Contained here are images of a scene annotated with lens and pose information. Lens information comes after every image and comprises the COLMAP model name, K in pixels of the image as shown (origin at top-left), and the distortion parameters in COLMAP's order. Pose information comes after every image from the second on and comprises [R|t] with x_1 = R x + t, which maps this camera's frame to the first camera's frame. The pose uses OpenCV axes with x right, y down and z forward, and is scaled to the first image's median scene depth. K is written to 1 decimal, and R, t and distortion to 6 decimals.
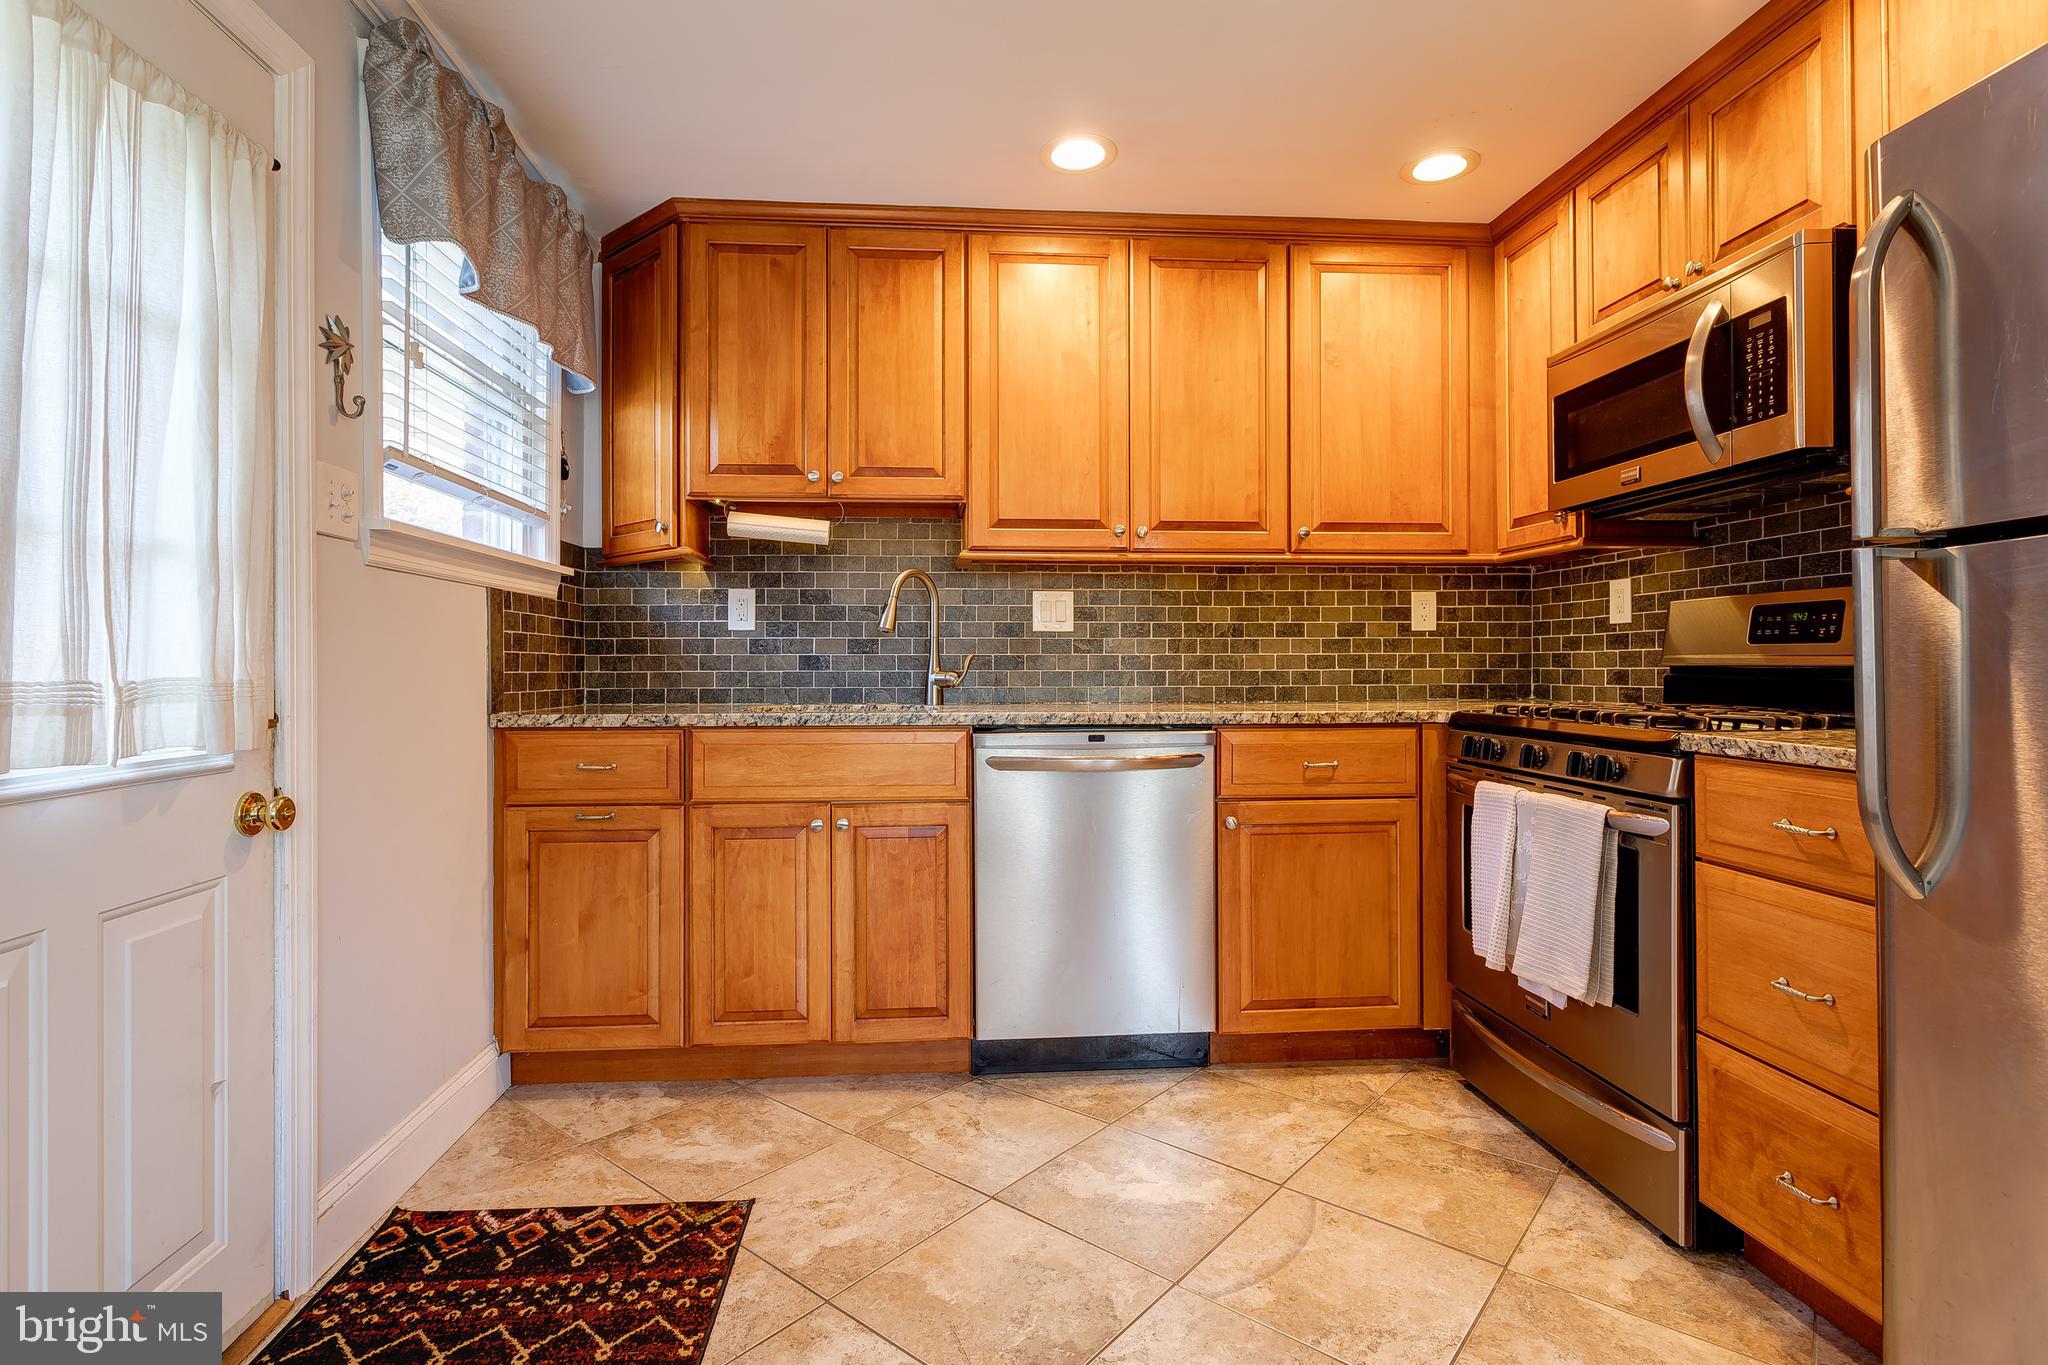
lens RADIAL K [[1004.1, 0, 997.1], [0, 1004.1, 659.9], [0, 0, 1]] dist [-0.000812, 0.001999]
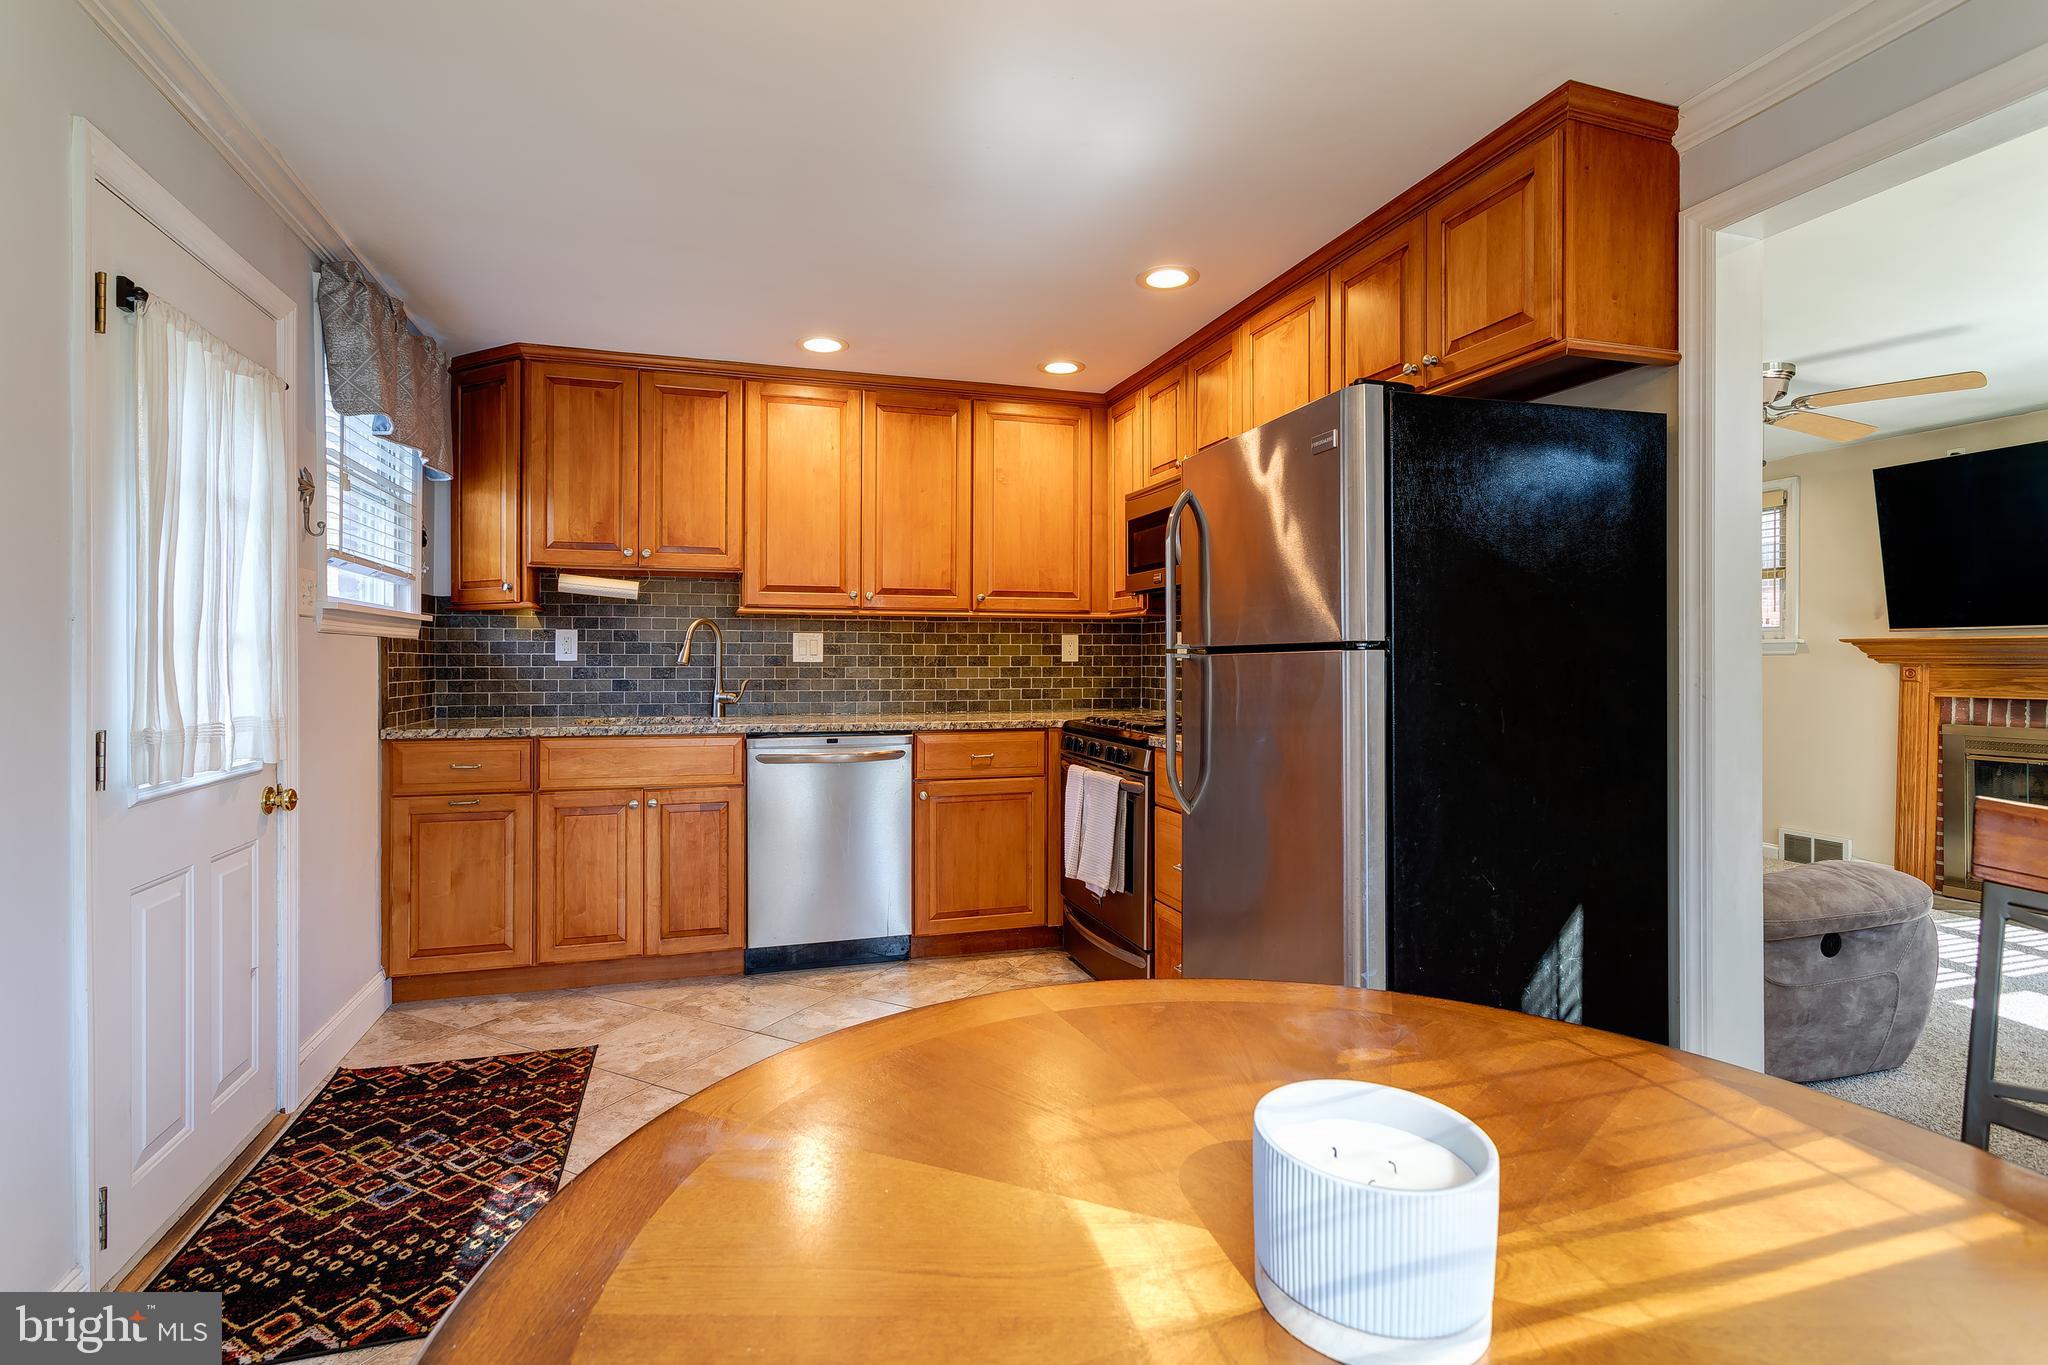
lens RADIAL K [[973.1, 0, 999.1], [0, 973.1, 662.1], [0, 0, 1]] dist [0.004936, 0.000668]
pose [[0.974970, 0.004644, 0.222289, 0.018546], [-0.006341, 0.999956, 0.006922, -0.050053], [-0.222247, -0.008158, 0.974956, -0.459400]]
